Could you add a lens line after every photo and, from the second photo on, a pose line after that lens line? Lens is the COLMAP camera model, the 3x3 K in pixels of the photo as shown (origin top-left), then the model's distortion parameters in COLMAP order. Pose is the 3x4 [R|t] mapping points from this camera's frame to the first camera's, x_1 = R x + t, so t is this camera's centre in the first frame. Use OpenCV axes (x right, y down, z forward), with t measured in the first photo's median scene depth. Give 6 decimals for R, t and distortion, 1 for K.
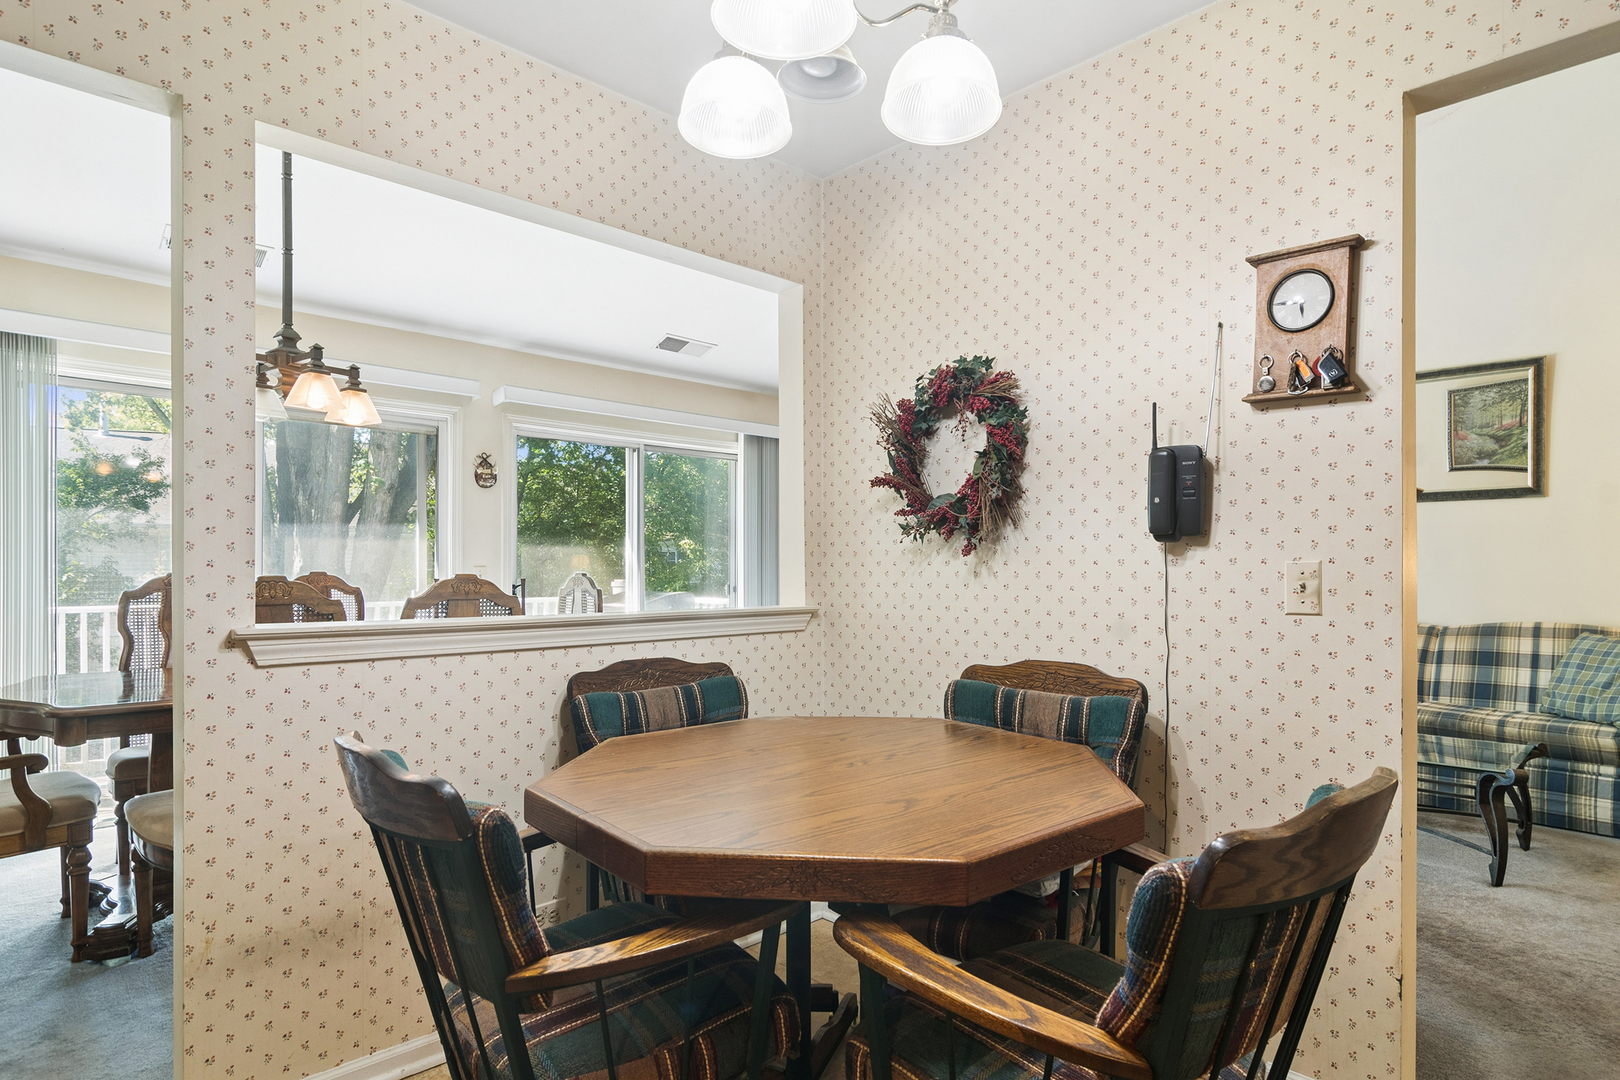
lens RADIAL K [[892.2, 0, 812.3], [0, 892.2, 577.2], [0, 0, 1]] dist [0.016008, 0.000951]
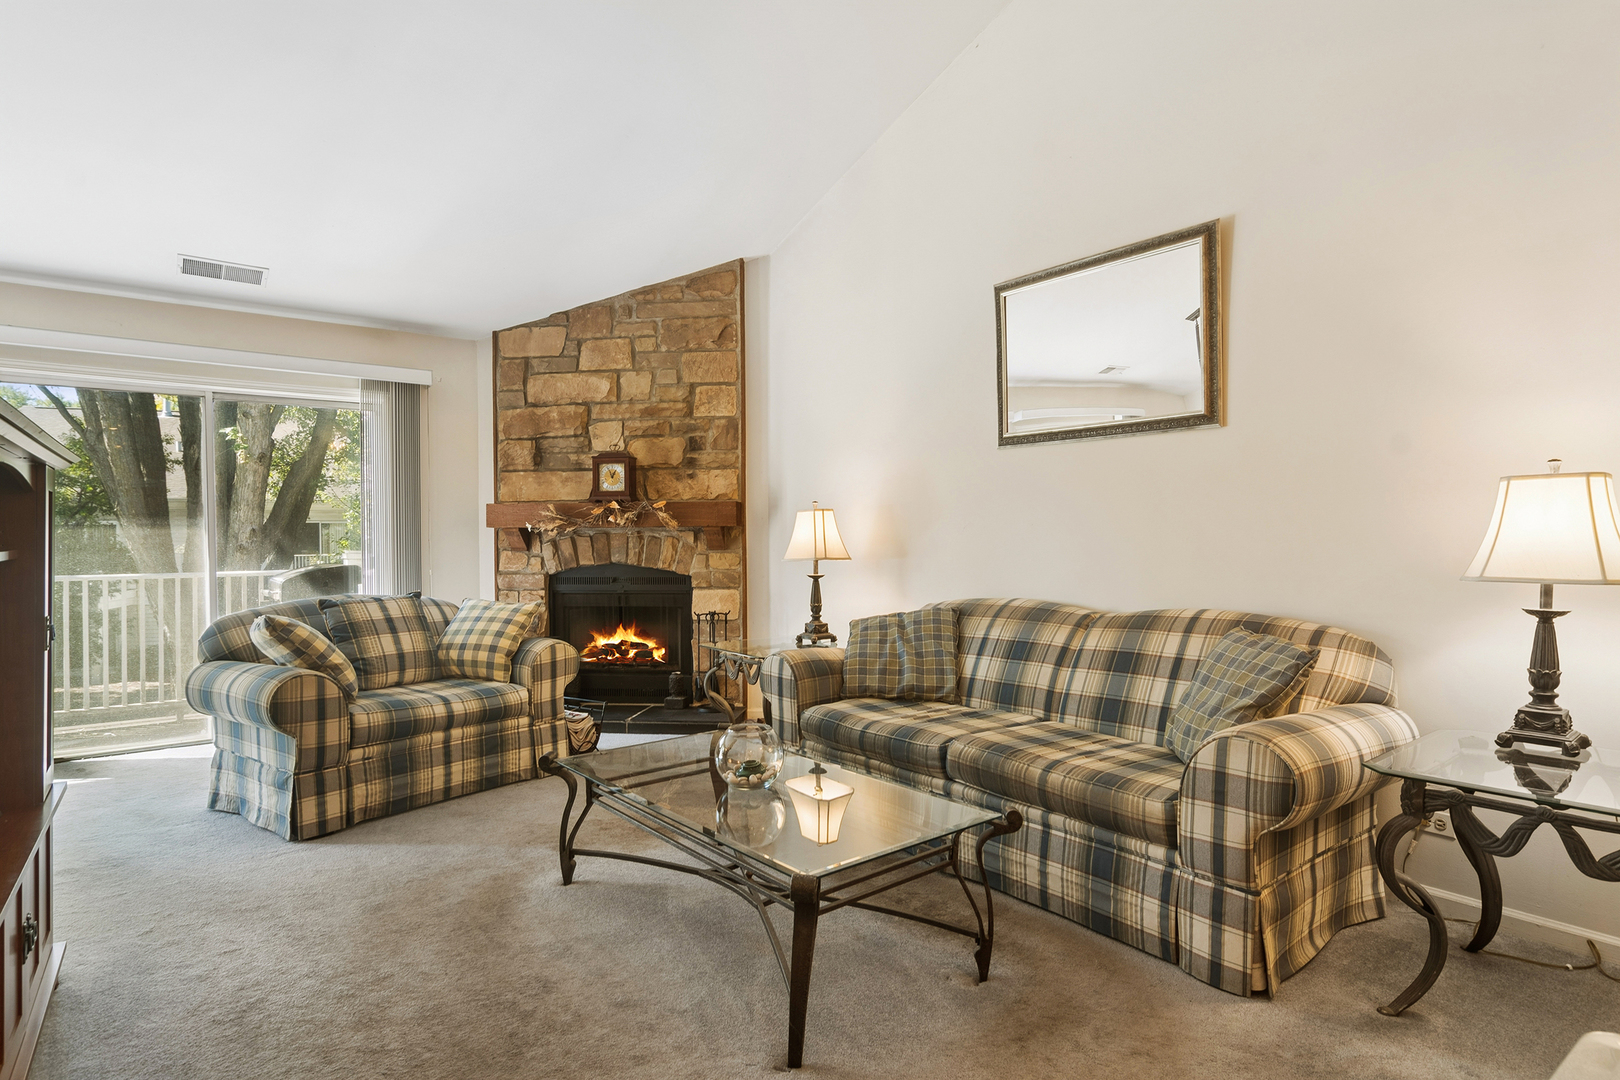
lens RADIAL K [[864.6, 0, 811.9], [0, 864.6, 552.9], [0, 0, 1]] dist [0.002106, 0.000467]
pose [[0.991804, -0.001736, -0.127758, 0.589159], [0.002897, 0.999956, 0.008901, -0.000332], [0.127737, -0.009198, 0.991765, 0.308003]]
